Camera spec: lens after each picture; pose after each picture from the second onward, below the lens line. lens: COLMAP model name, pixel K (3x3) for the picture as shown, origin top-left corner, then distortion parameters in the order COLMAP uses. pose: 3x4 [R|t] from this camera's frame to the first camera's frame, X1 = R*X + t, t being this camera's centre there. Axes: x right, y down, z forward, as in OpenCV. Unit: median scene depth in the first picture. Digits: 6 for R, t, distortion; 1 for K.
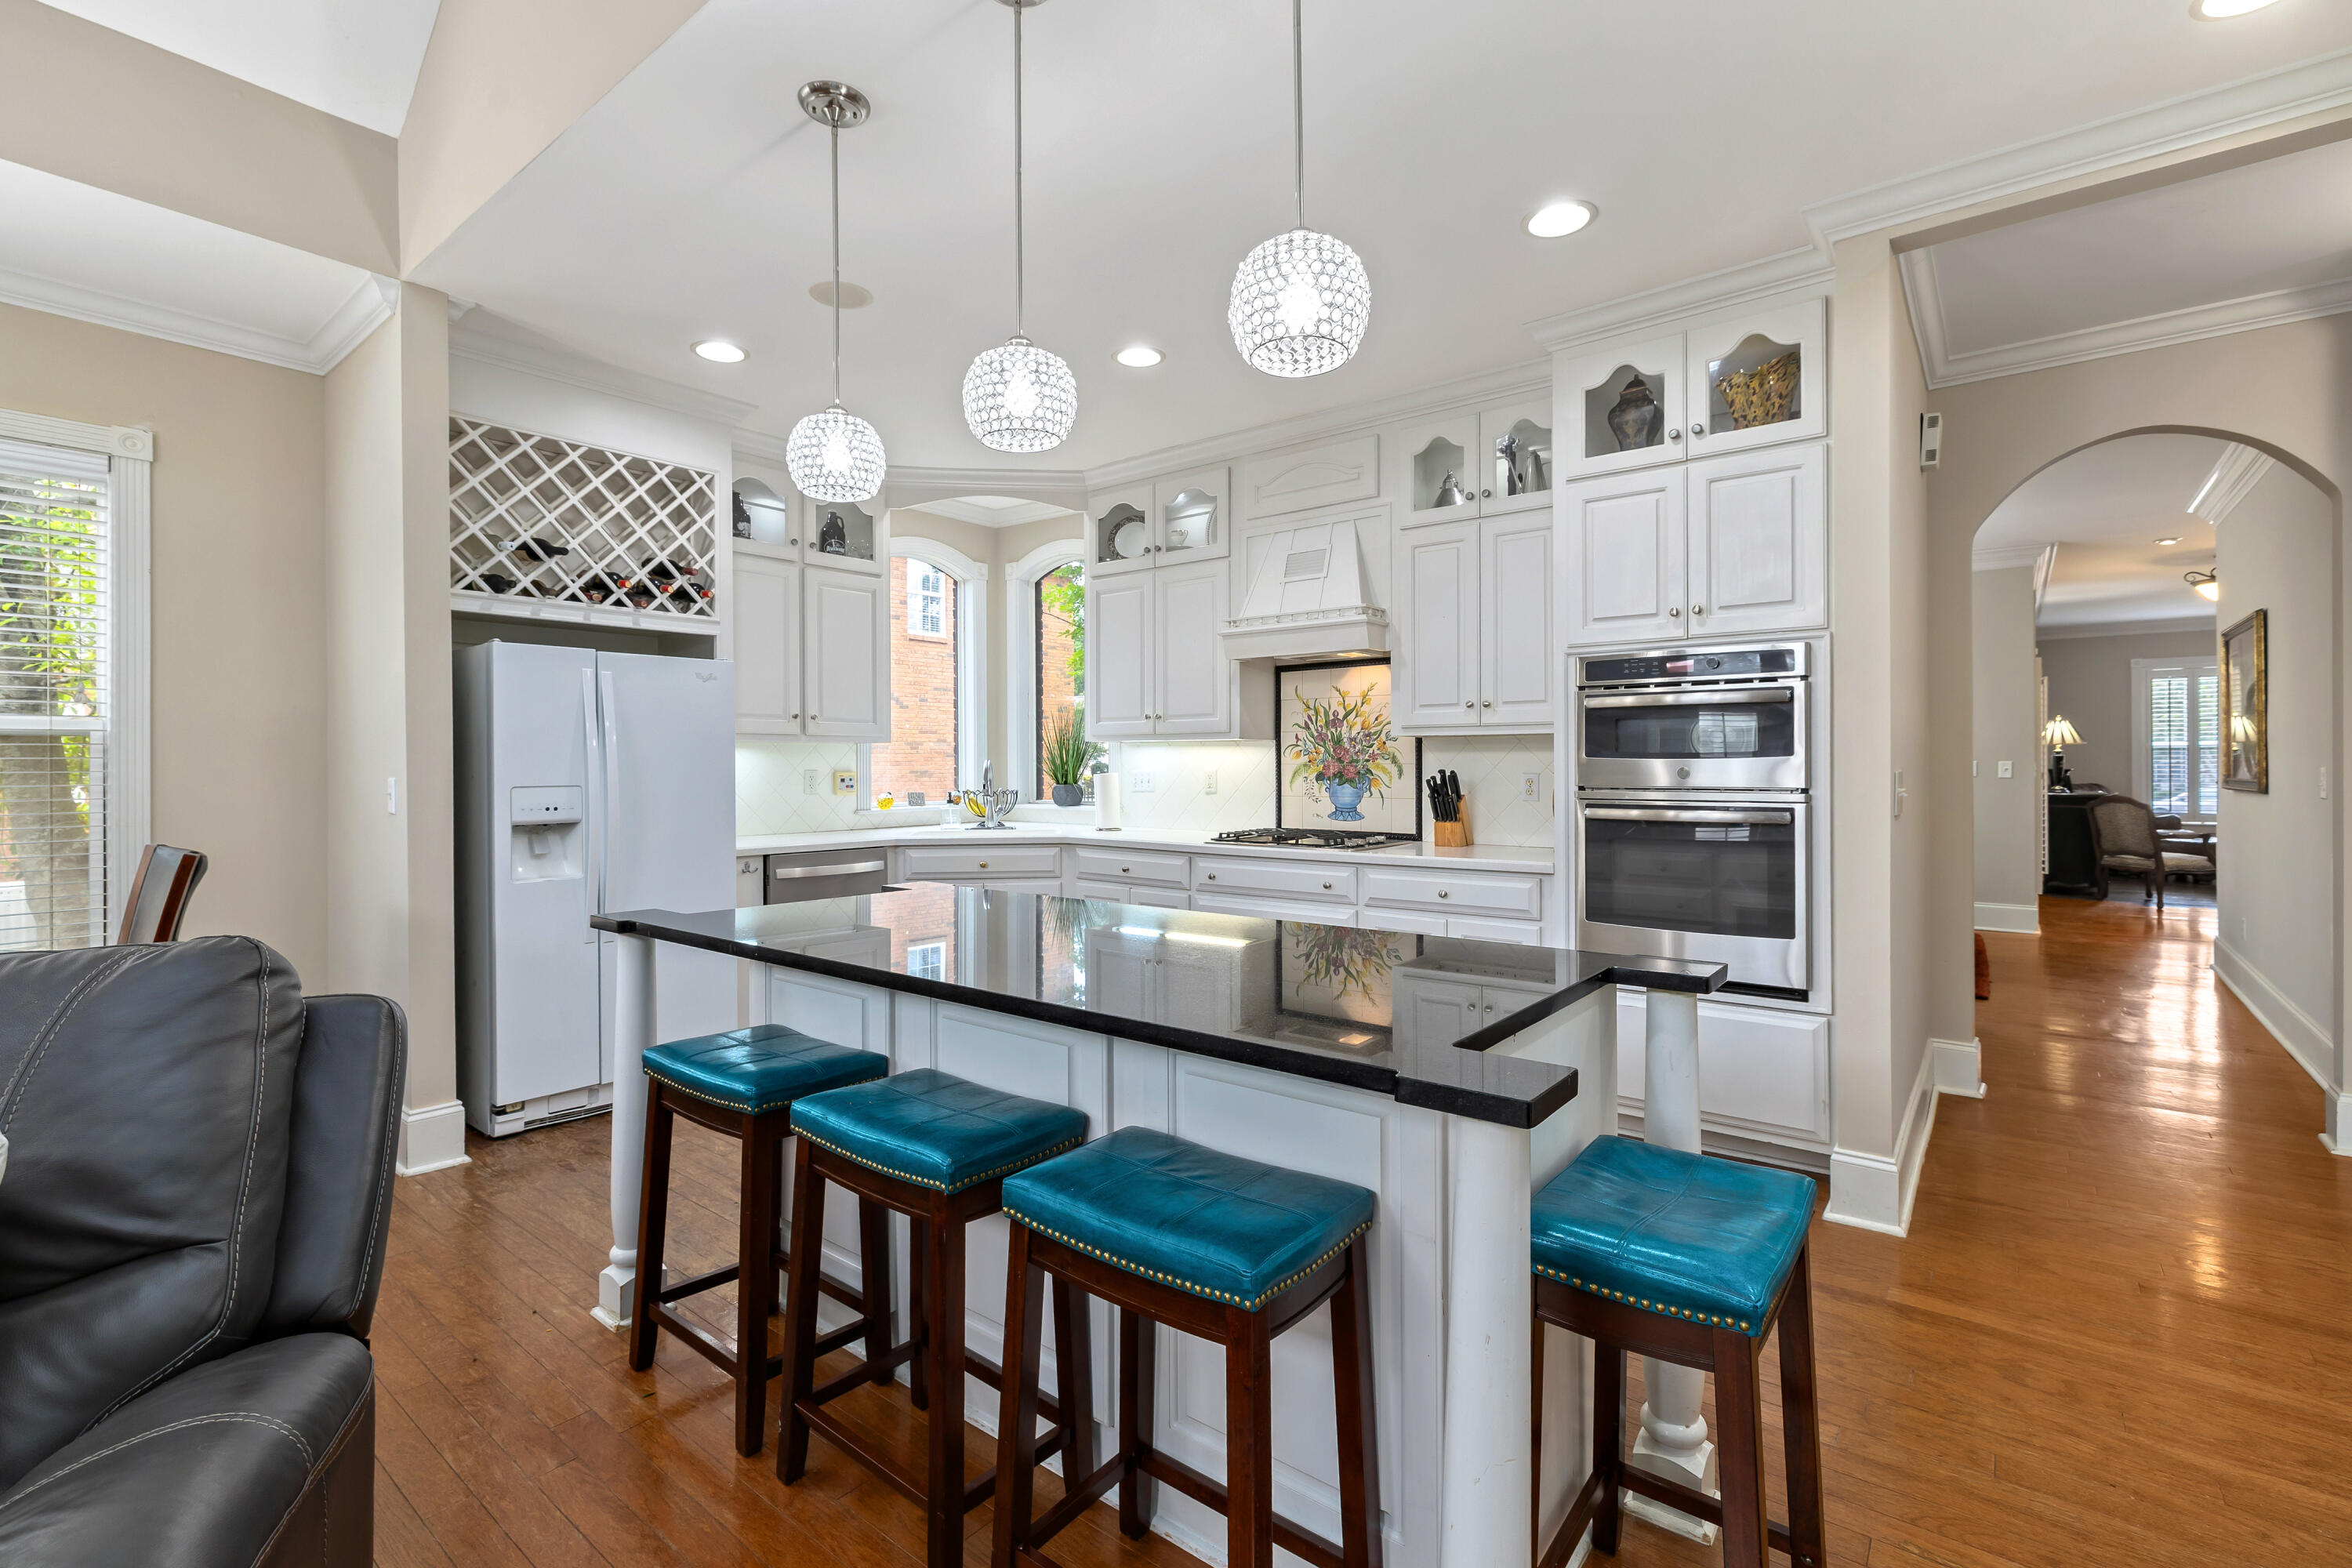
lens RADIAL K [[1035.4, 0, 1180.6], [0, 1035.4, 768.1], [0, 0, 1]] dist [-0.001323, -0.000047]
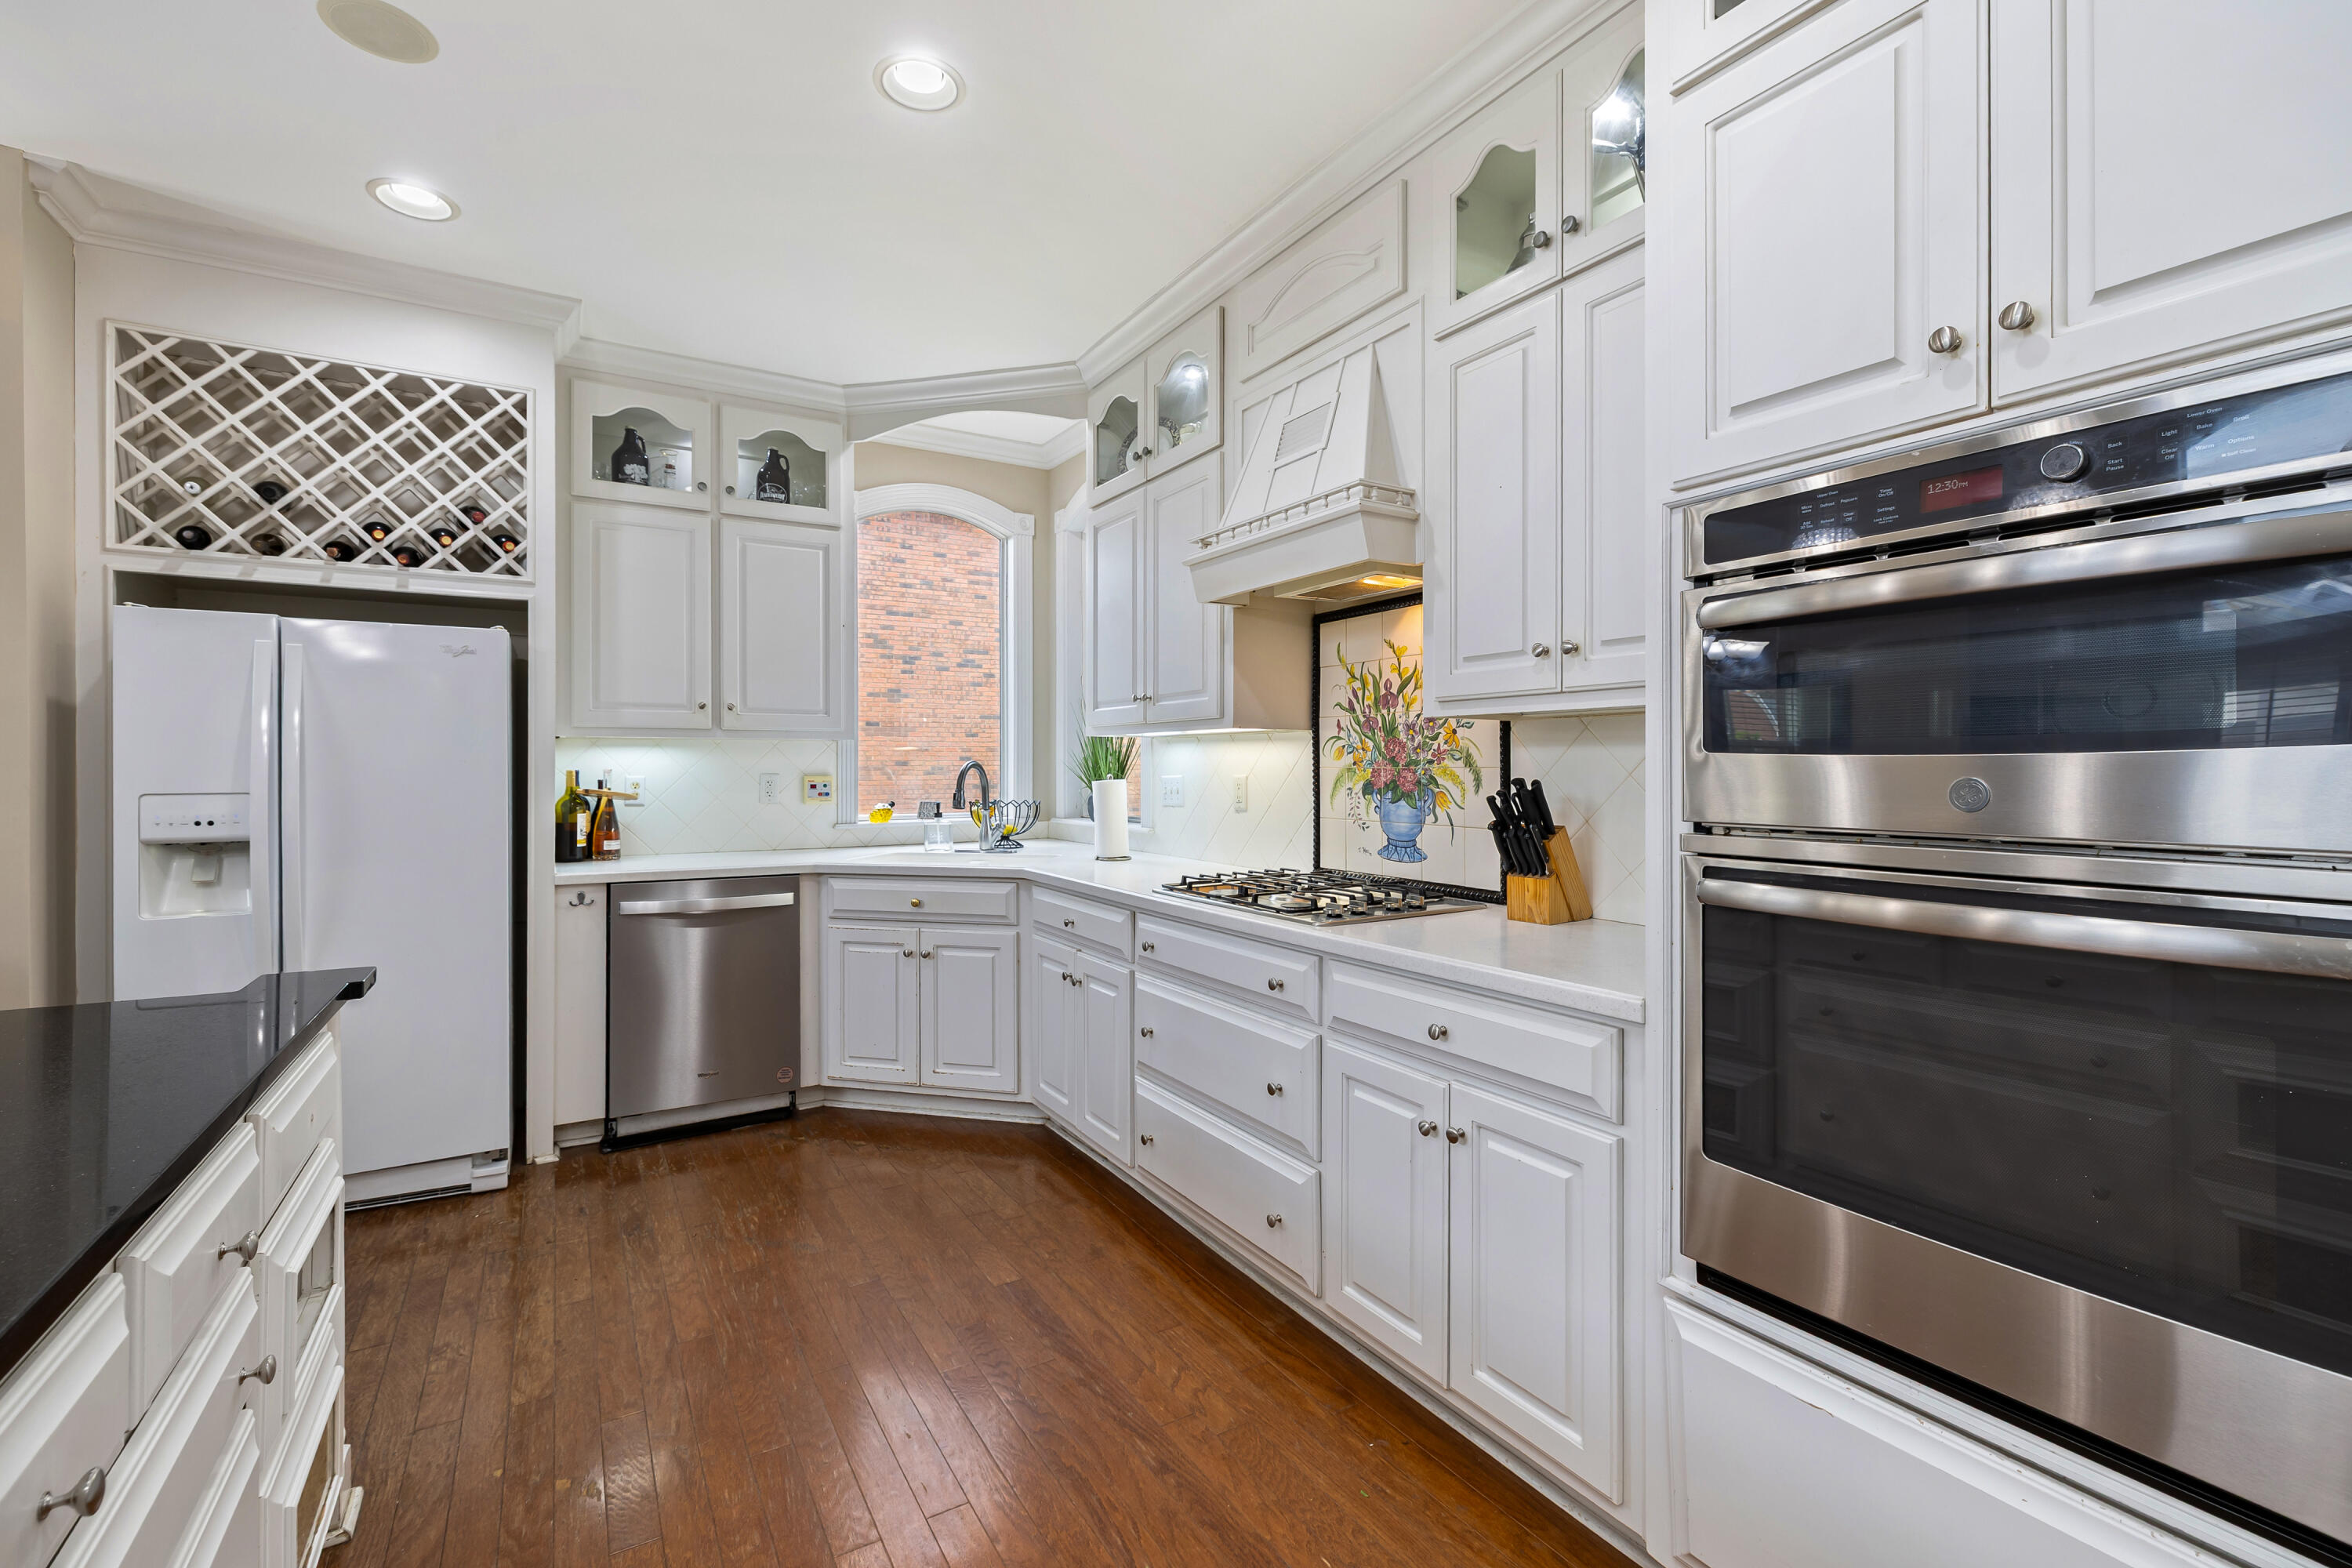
lens RADIAL K [[1014.3, 0, 1174.9], [0, 1014.3, 768.2], [0, 0, 1]] dist [0.000780, 0.000268]
pose [[0.938160, 0.002605, -0.346193, 0.245661], [-0.003707, 0.999990, -0.002520, -0.001689], [0.346182, 0.003647, 0.938160, 0.409926]]
